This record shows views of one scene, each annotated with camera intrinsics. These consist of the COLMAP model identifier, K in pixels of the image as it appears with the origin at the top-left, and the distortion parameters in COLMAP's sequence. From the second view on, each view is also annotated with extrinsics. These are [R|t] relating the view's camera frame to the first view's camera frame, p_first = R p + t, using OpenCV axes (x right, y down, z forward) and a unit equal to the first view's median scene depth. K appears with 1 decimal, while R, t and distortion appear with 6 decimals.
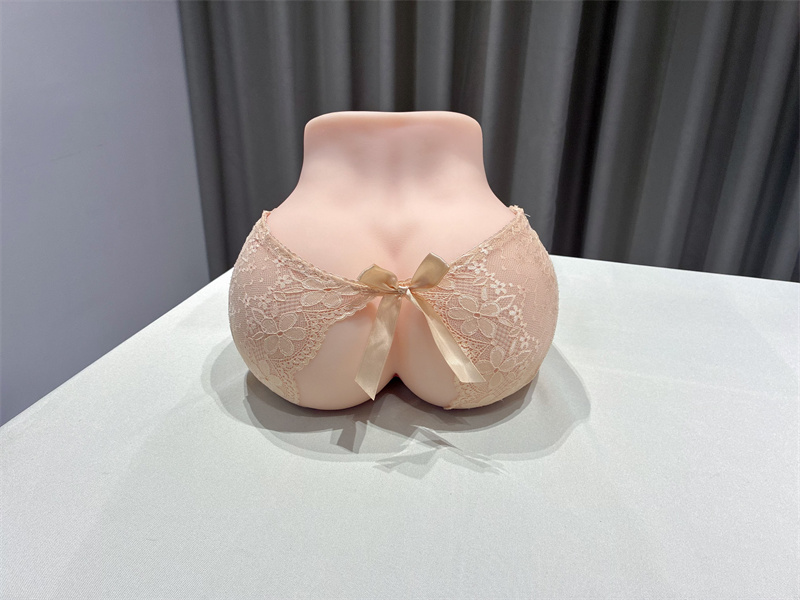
lens RADIAL K [[580.0, 0, 378.7], [0, 580.0, 371.1], [0, 0, 1]] dist [0.058274, -0.022357]
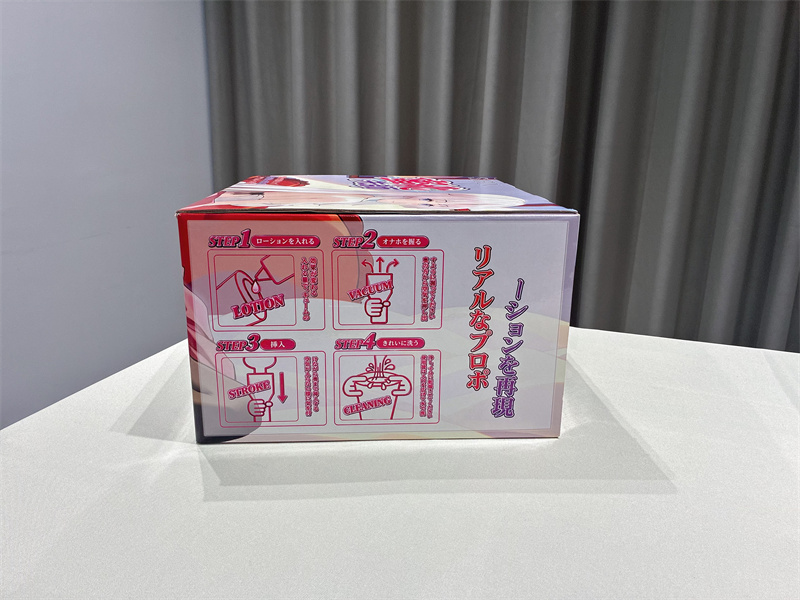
lens RADIAL K [[551.4, 0, 363.9], [0, 551.4, 391.0], [0, 0, 1]] dist [0.035739, -0.003378]
pose [[0.999444, 0.007972, -0.032368, -0.000488], [-0.013199, 0.986263, -0.164654, 0.129528], [0.030610, 0.164990, 0.985820, 0.053654]]
